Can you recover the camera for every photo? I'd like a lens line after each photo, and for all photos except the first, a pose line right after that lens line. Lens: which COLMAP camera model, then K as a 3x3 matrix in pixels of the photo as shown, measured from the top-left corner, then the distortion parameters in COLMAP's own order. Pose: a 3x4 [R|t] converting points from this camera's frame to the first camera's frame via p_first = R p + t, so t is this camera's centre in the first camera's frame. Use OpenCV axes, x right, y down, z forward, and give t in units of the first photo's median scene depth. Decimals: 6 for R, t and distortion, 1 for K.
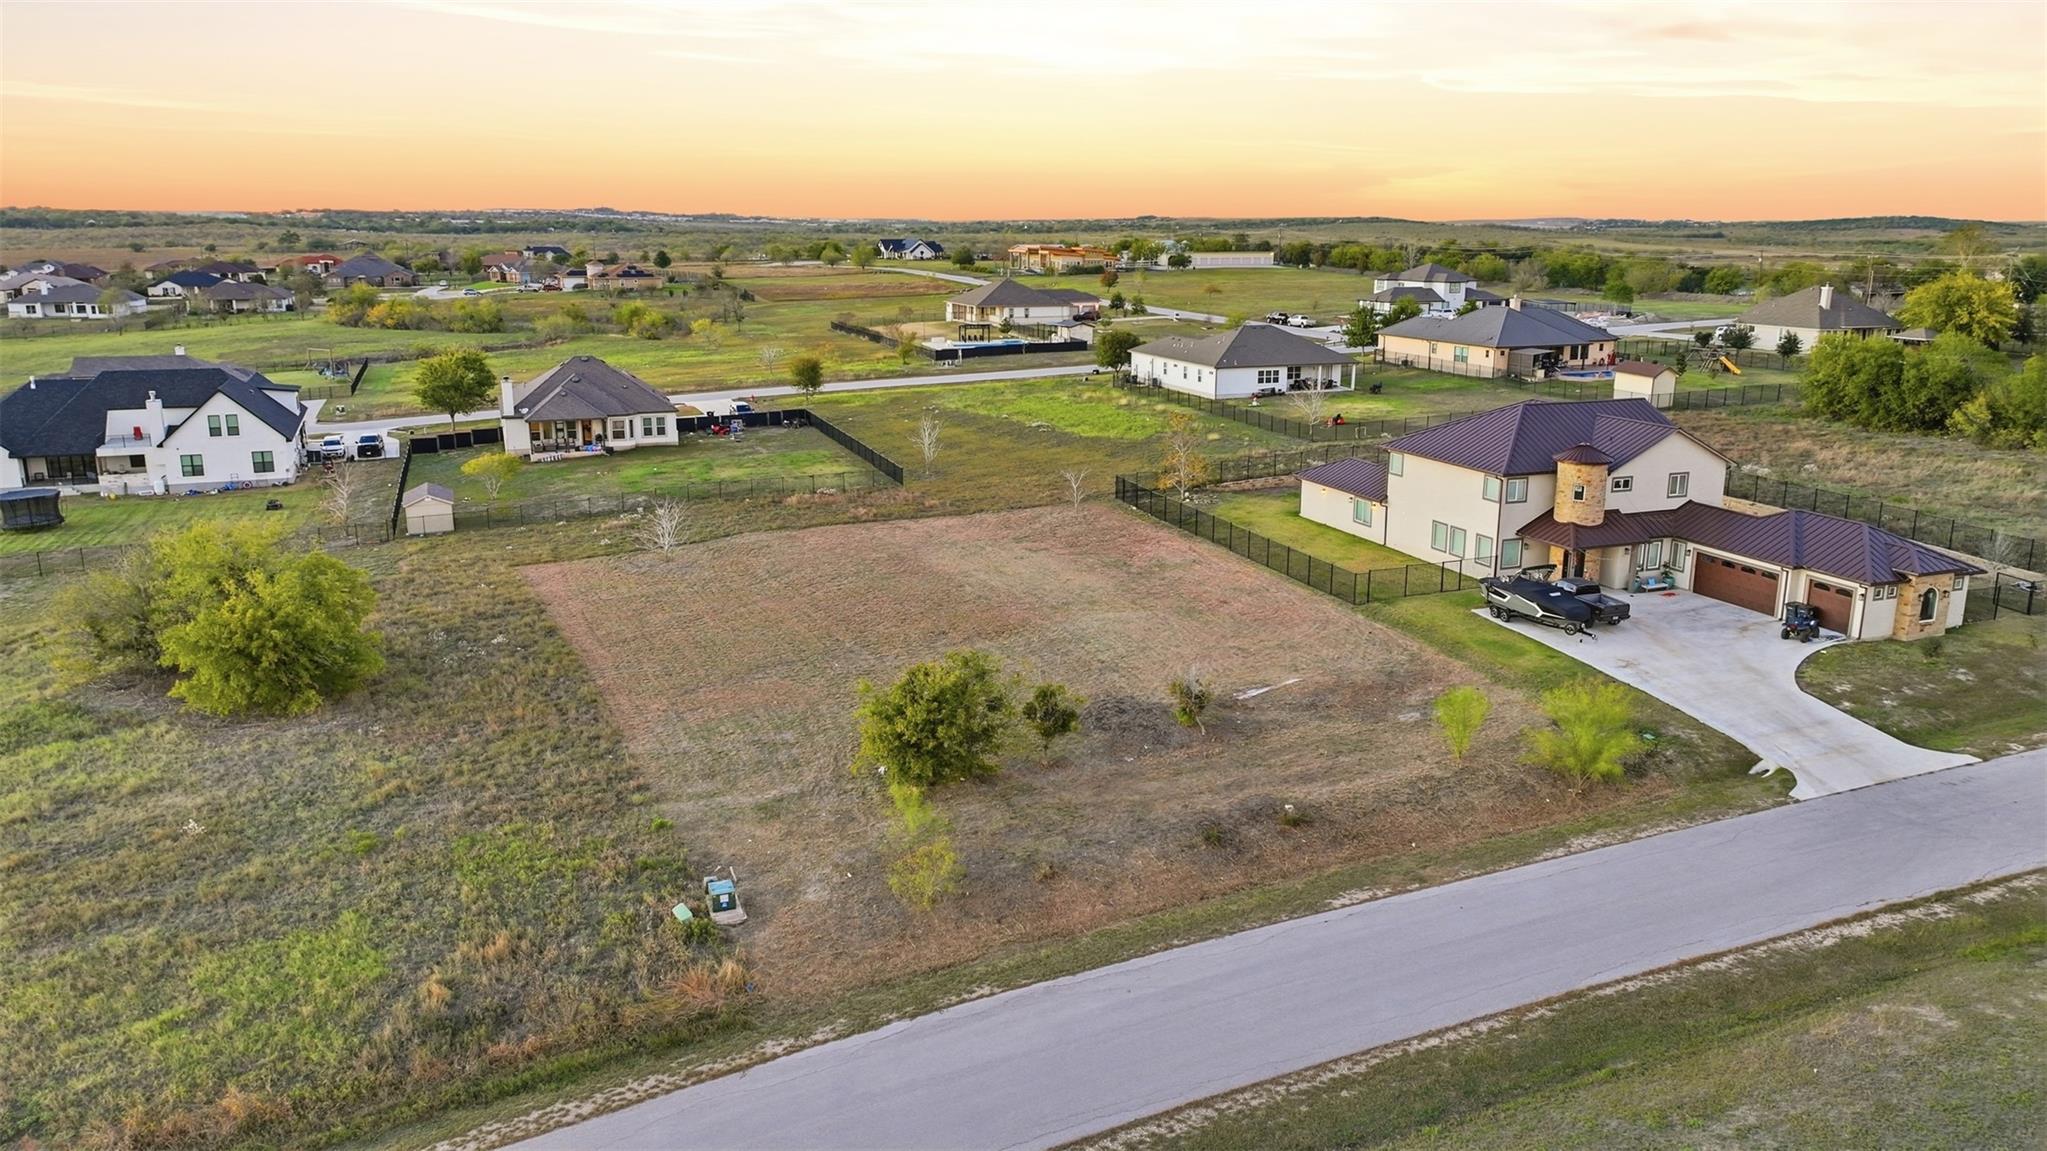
lens RADIAL K [[1442.3, 0, 1029.8], [0, 1442.3, 567.9], [0, 0, 1]] dist [0.002754, 0.001496]
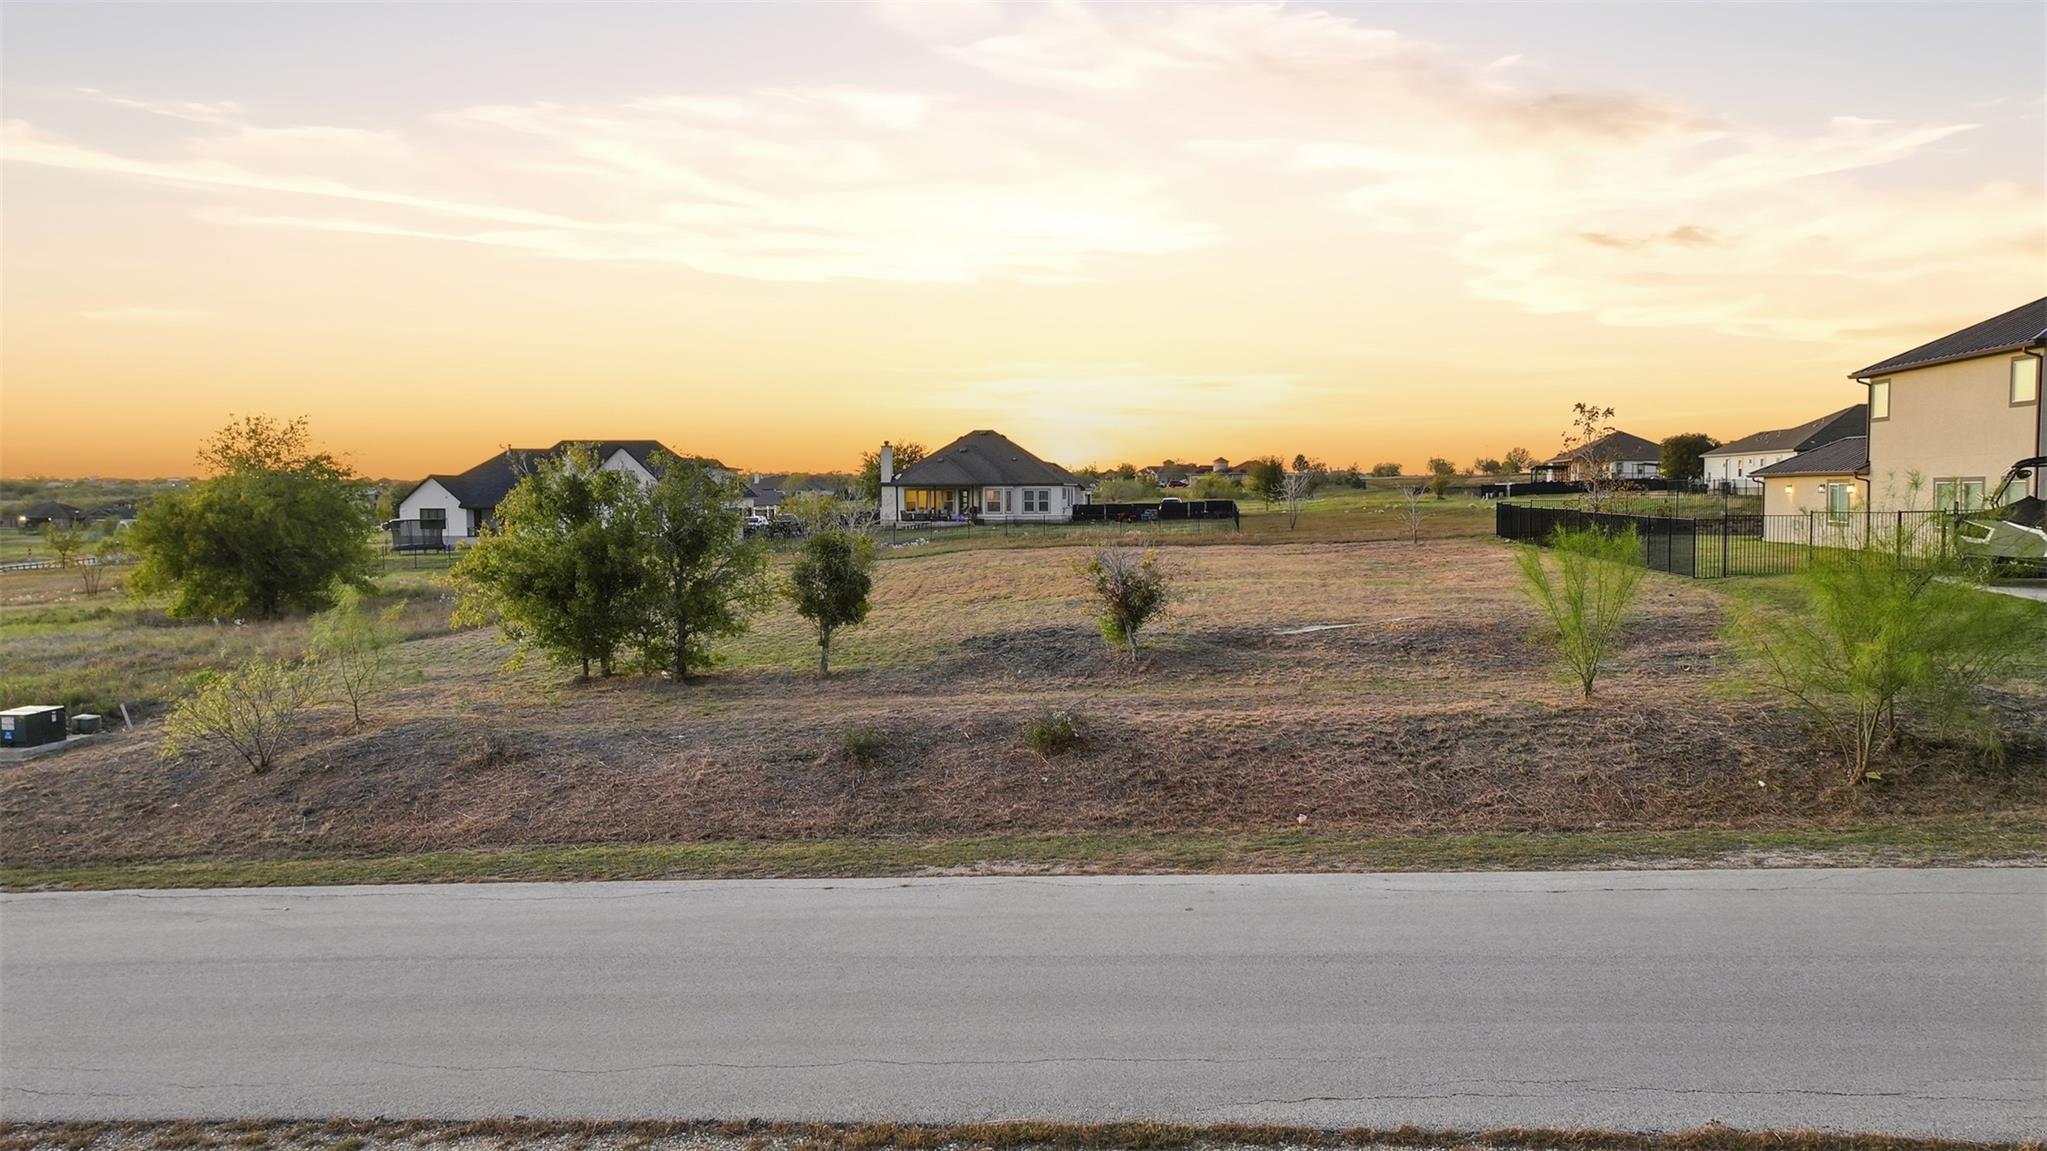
lens RADIAL K [[1442.3, 0, 1028.5], [0, 1442.3, 587.3], [0, 0, 1]] dist [0.002754, 0.001496]
pose [[0.878504, 0.025998, -0.477027, 0.265837], [-0.105111, 0.984568, -0.139916, 0.131426], [0.466028, 0.173058, 0.867680, 0.416406]]
